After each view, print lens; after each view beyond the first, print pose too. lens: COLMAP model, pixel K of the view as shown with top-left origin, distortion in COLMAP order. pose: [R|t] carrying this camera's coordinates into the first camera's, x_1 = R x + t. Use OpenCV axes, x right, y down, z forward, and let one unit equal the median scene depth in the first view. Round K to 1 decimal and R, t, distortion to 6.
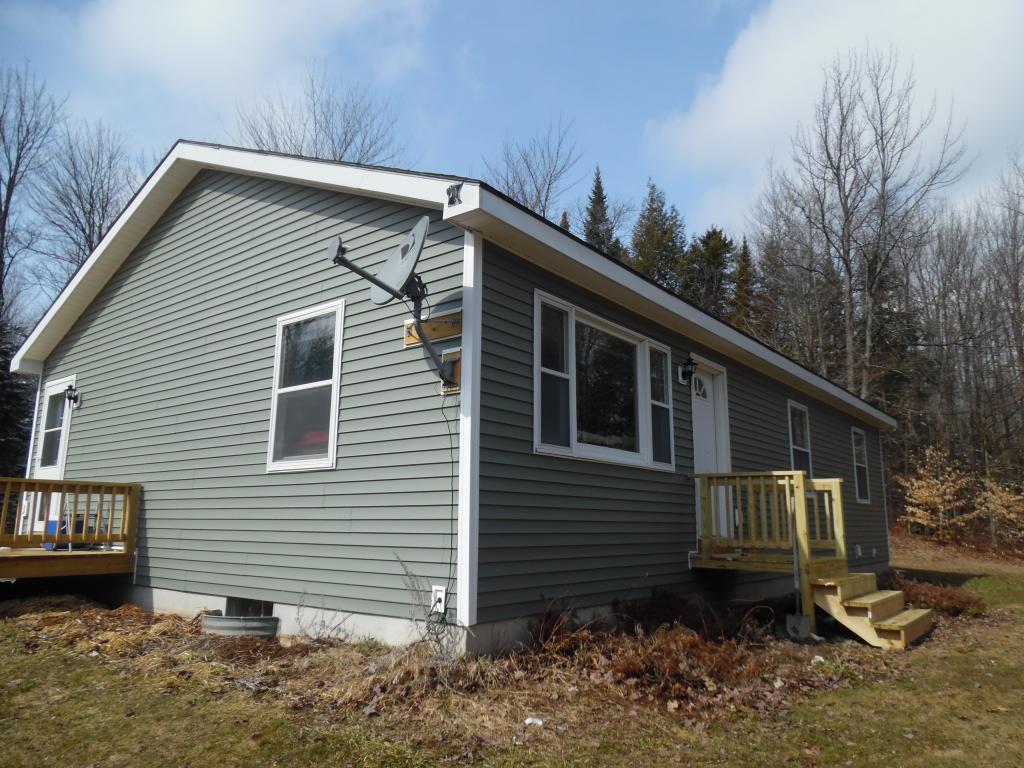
lens RADIAL K [[721.4, 0, 512.0], [0, 721.4, 384.0], [0, 0, 1]] dist [-0.009555, -0.005418]
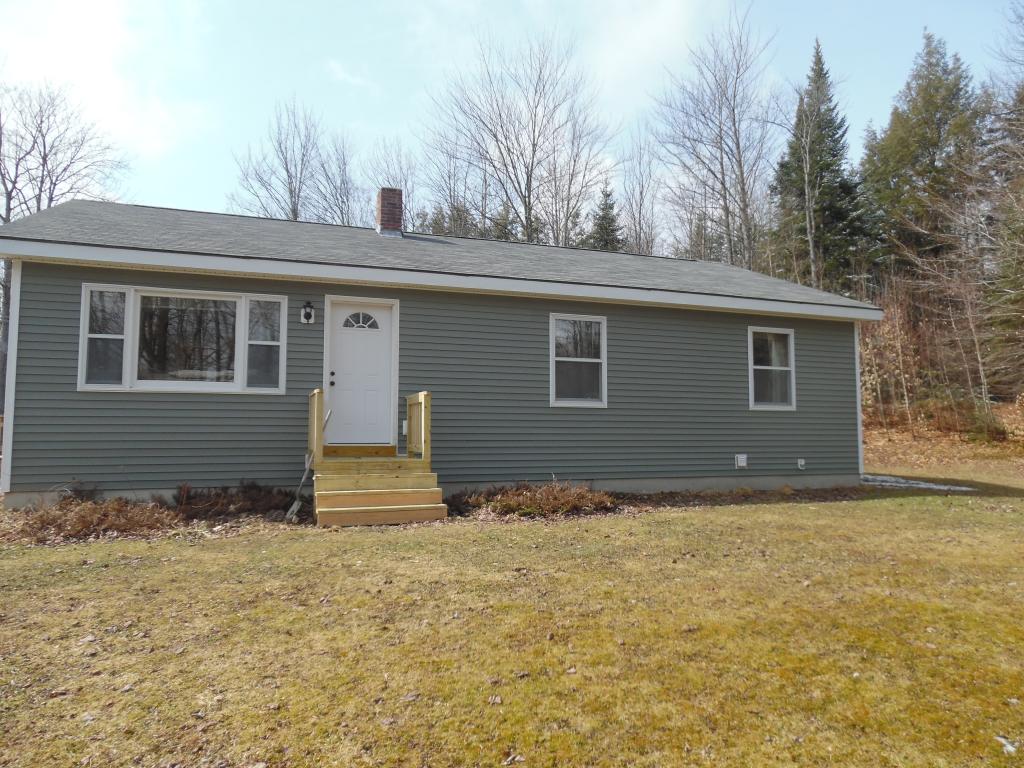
lens RADIAL K [[729.0, 0, 512.0], [0, 729.0, 384.0], [0, 0, 1]] dist [-0.005497, -0.000044]
pose [[0.851444, -0.057522, -0.521281, 1.511898], [0.113264, 0.990678, 0.075684, 0.062611], [0.512068, -0.123483, 0.850023, 0.124535]]
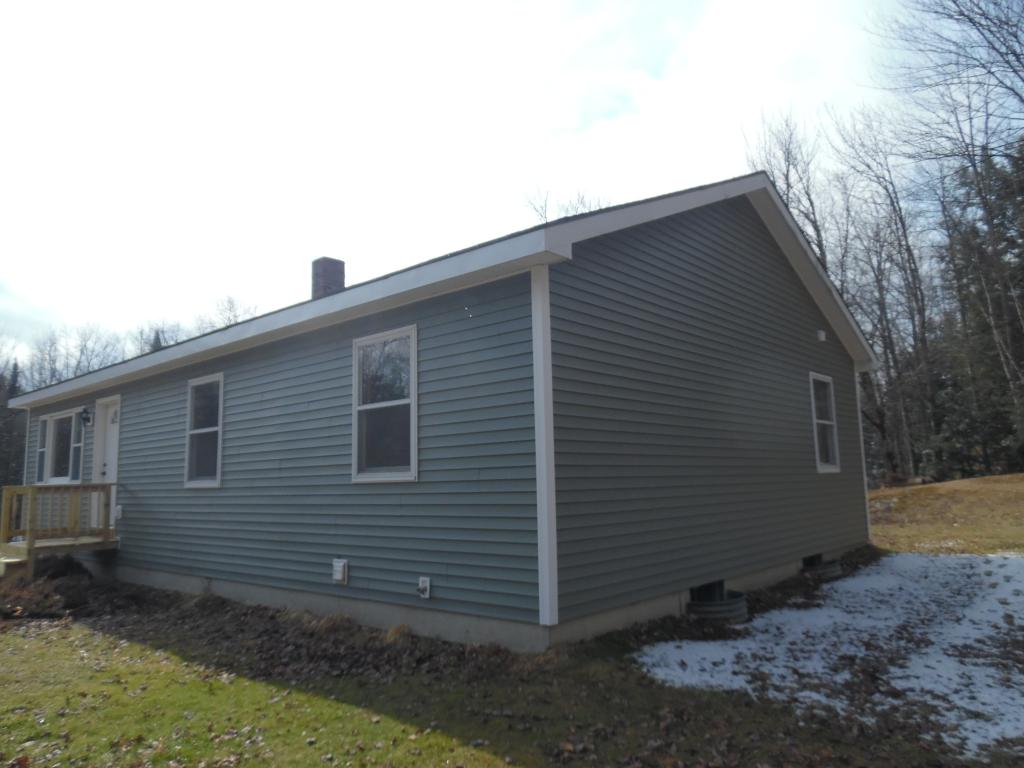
lens RADIAL K [[721.4, 0, 512.0], [0, 721.4, 384.0], [0, 0, 1]] dist [-0.009555, -0.005418]
pose [[-0.050519, -0.168768, -0.984360, 2.177205], [0.198345, 0.964291, -0.175507, 0.460086], [0.978829, -0.204110, -0.015241, 2.454187]]
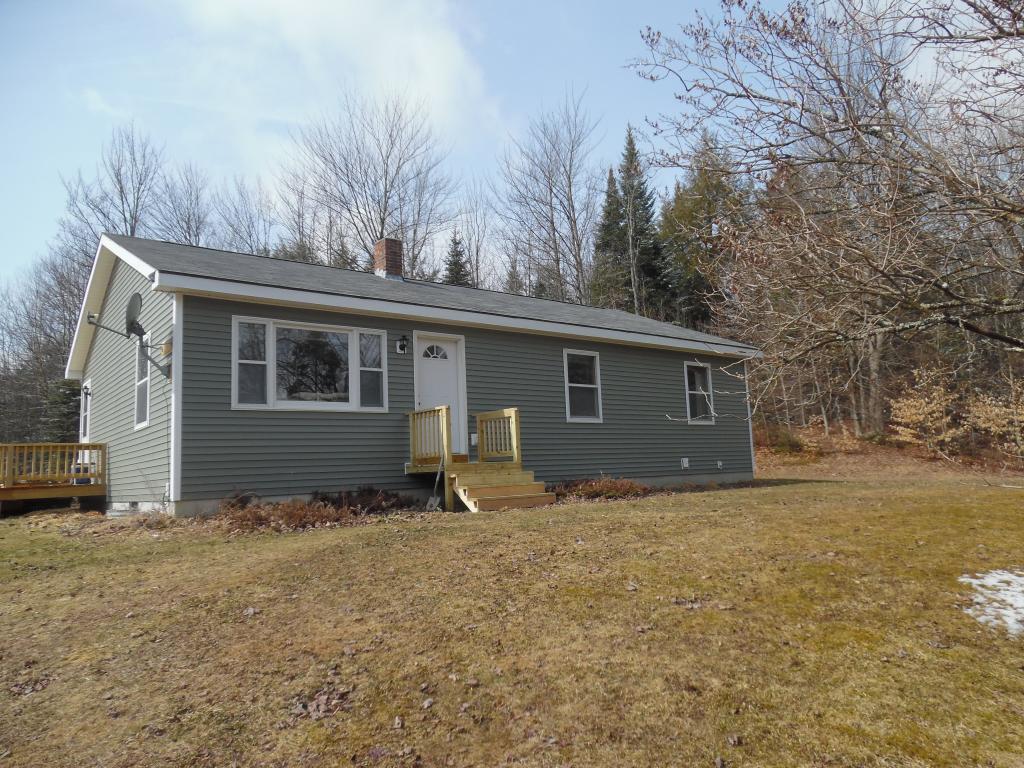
lens RADIAL K [[724.2, 0, 502.3], [0, 724.2, 382.5], [0, 0, 1]] dist [0.018087, -0.039661]
pose [[0.967240, -0.084047, -0.239549, 1.010614], [0.100045, 0.993439, 0.055404, -0.002605], [0.233321, -0.077555, 0.969302, -0.526535]]
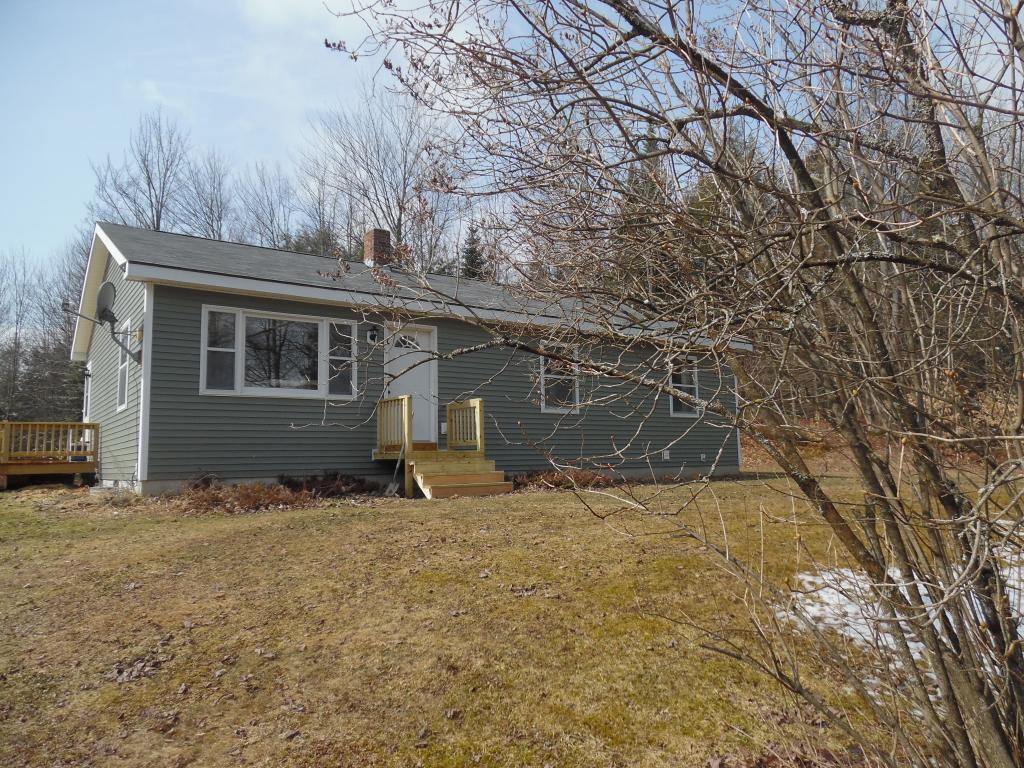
lens RADIAL K [[721.4, 0, 512.0], [0, 721.4, 384.0], [0, 0, 1]] dist [-0.009555, -0.005418]
pose [[0.960326, -0.059375, -0.272485, 1.194433], [0.082232, 0.993919, 0.073236, -0.001568], [0.266480, -0.092737, 0.959369, -0.517830]]
